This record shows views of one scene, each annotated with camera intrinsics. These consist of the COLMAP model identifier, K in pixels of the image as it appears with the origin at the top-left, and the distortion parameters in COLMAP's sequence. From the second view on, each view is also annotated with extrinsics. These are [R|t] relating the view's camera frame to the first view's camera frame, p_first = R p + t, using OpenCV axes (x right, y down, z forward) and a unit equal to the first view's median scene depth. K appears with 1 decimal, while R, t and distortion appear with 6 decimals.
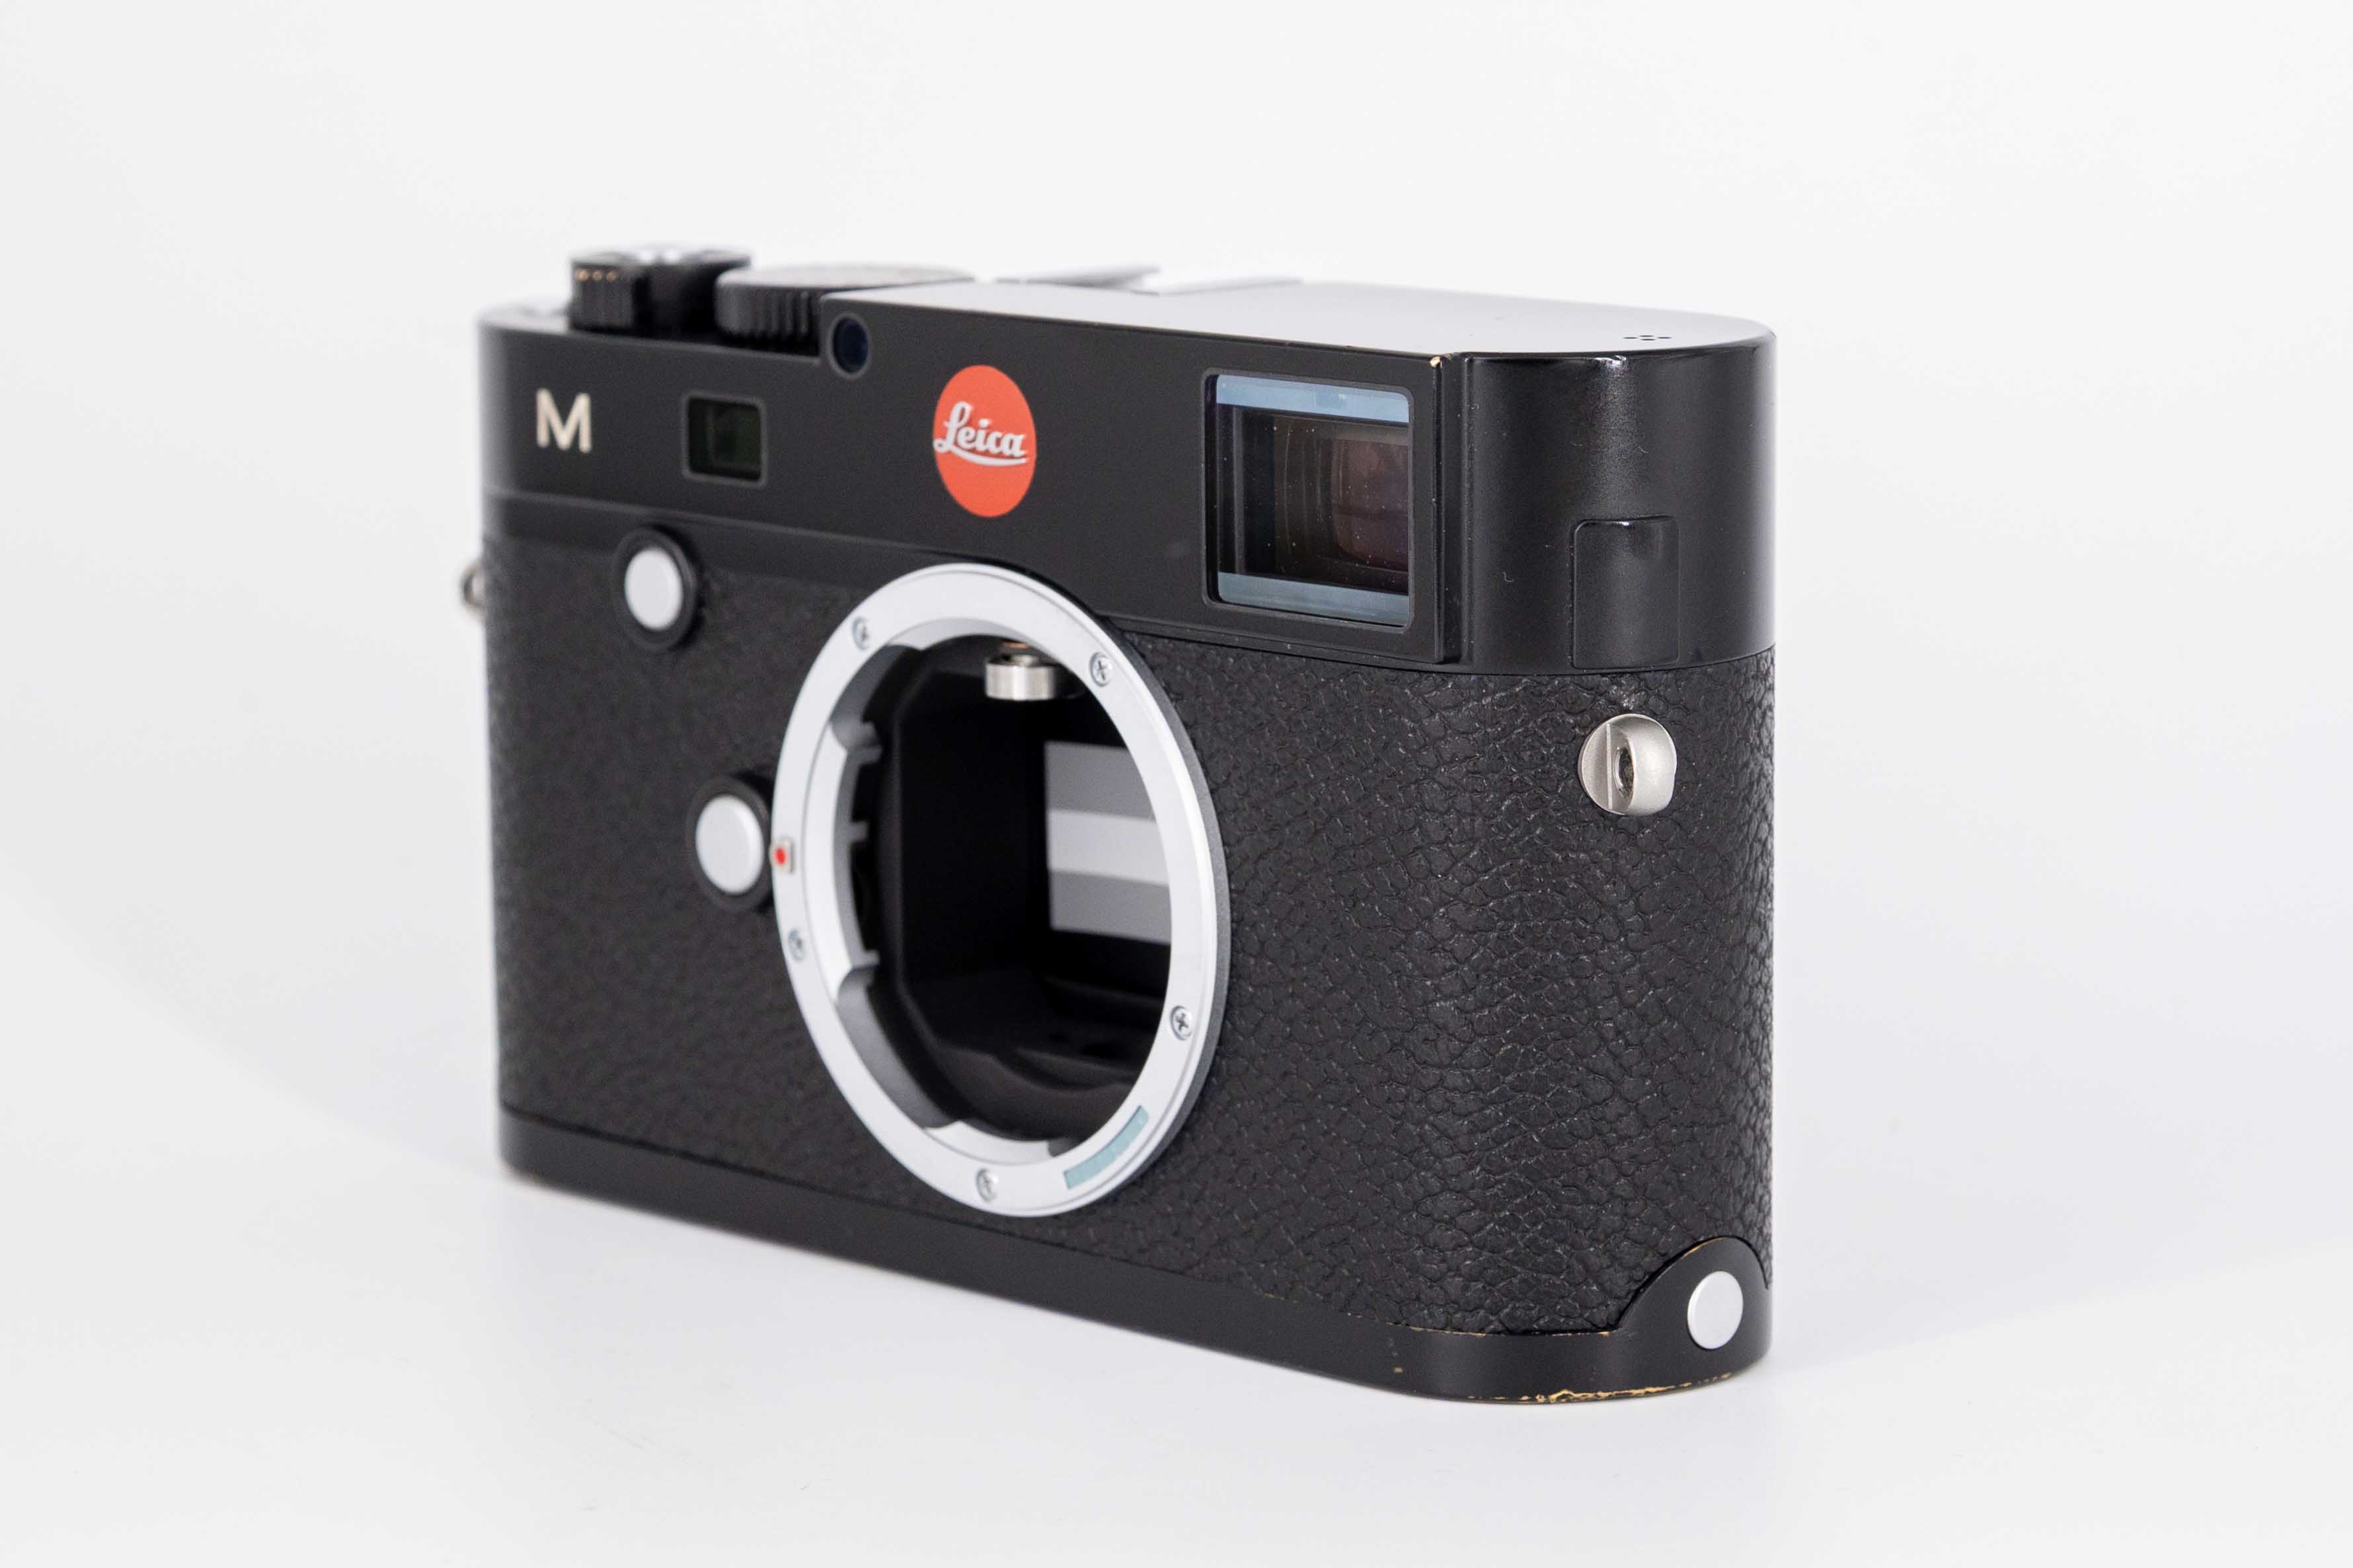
lens RADIAL K [[7128.0, 0, 1176.5], [0, 7128.0, 784.0], [0, 0, 1]] dist [0.374256, -0.501543]
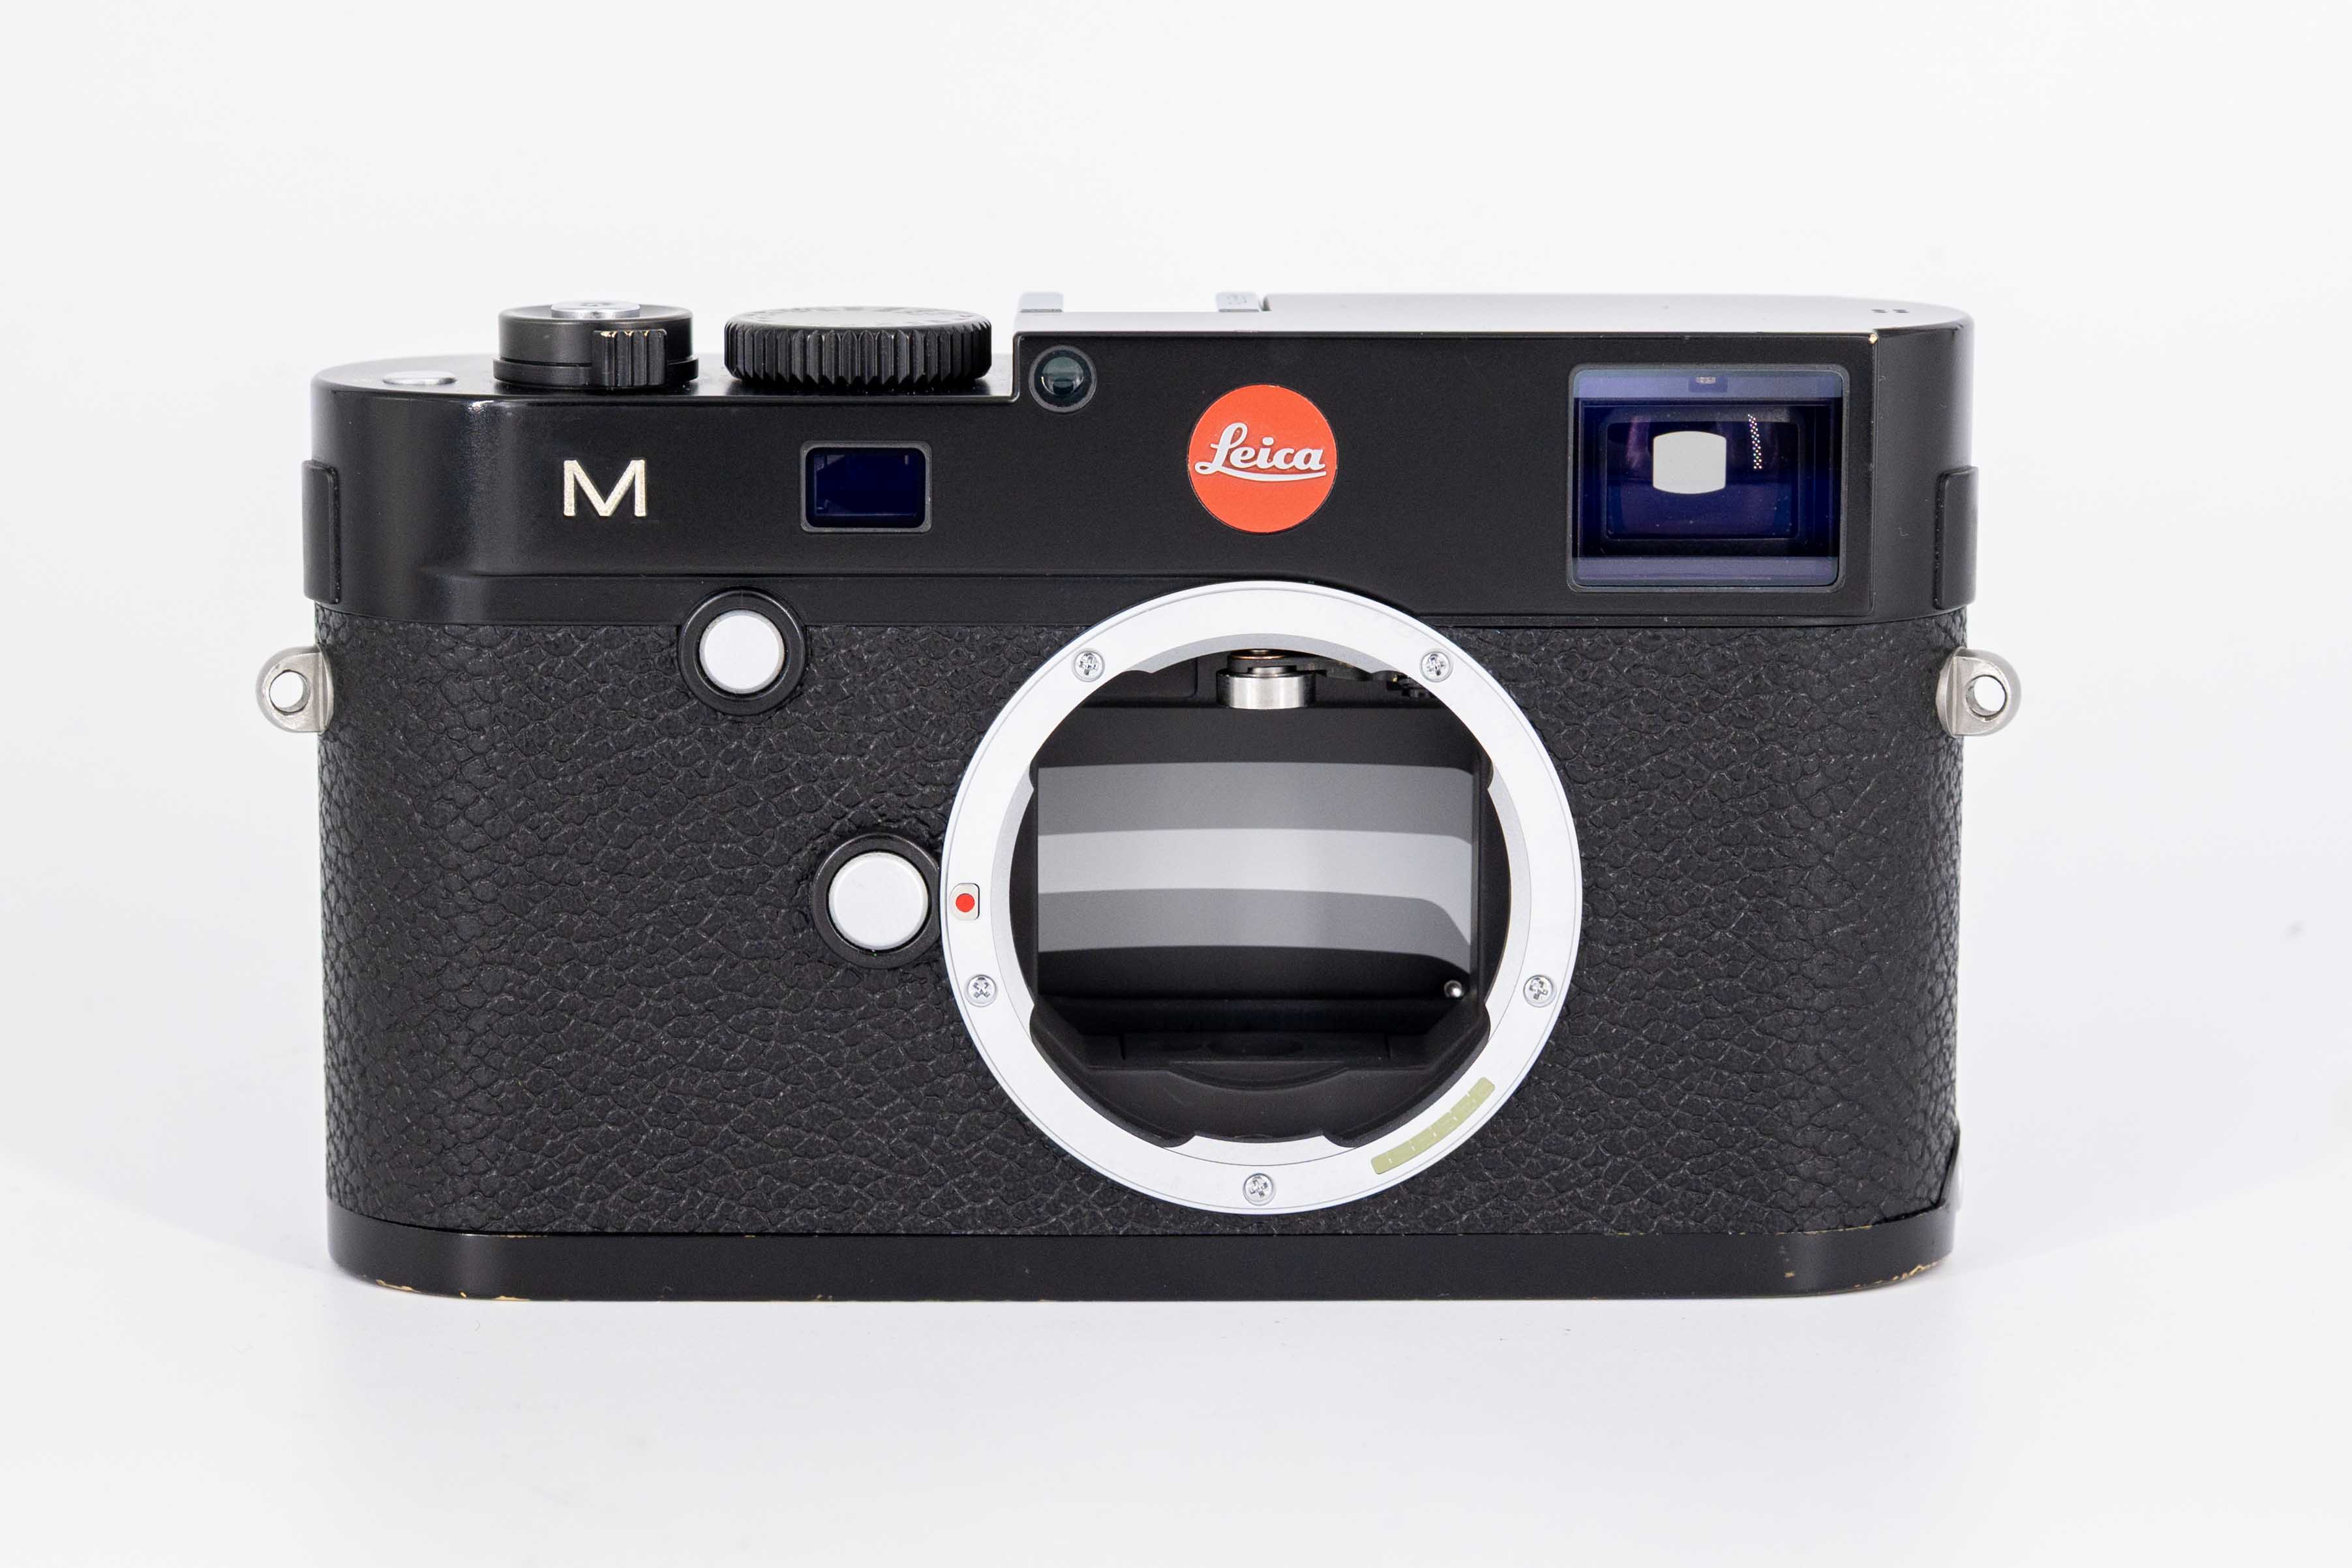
lens RADIAL K [[7126.0, 0, 1176.0], [0, 7126.0, 784.0], [0, 0, 1]] dist [0.374256, -0.501543]
pose [[0.656723, -0.105118, 0.746770, -0.802402], [0.110691, 0.992949, 0.042427, -0.046481], [-0.745964, 0.054798, 0.663728, 0.332298]]
